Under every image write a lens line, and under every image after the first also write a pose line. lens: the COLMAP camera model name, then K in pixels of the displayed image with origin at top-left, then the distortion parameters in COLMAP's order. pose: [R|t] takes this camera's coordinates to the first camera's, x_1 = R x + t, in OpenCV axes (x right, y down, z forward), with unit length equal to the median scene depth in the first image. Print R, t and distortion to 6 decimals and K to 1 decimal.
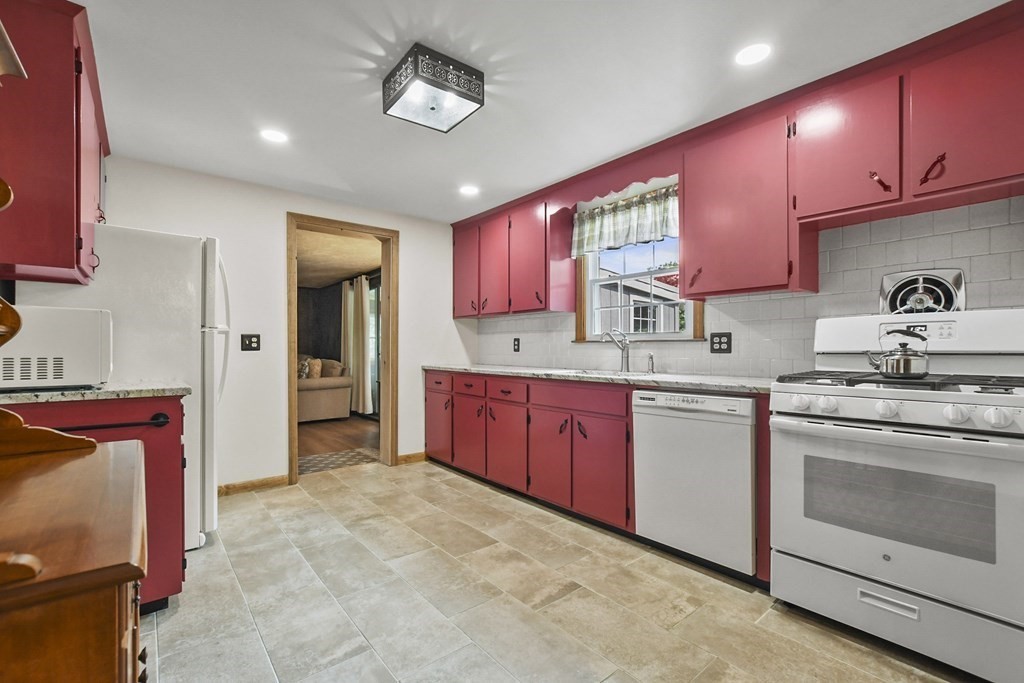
lens RADIAL K [[446.7, 0, 512.2], [0, 446.7, 347.2], [0, 0, 1]] dist [-0.011611, 0.002888]
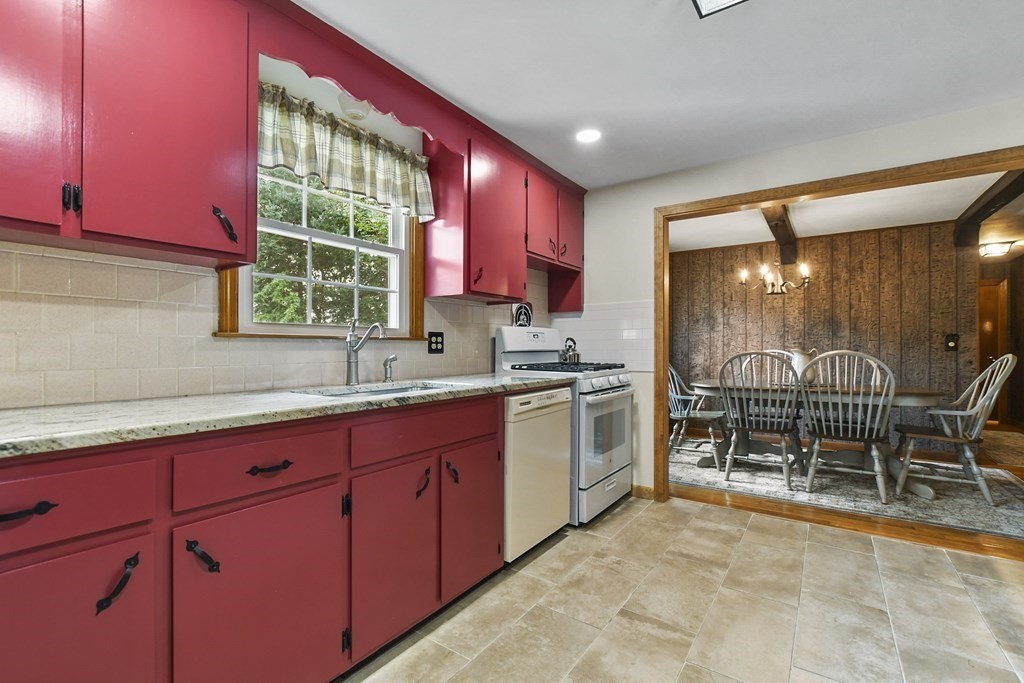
lens RADIAL K [[446.7, 0, 512.5], [0, 446.7, 341.0], [0, 0, 1]] dist [-0.011611, 0.002888]
pose [[-0.250456, 0.012465, 0.968048, -0.584465], [-0.003706, 0.999897, -0.013834, -0.000780], [-0.968121, -0.007052, -0.250384, 1.247288]]
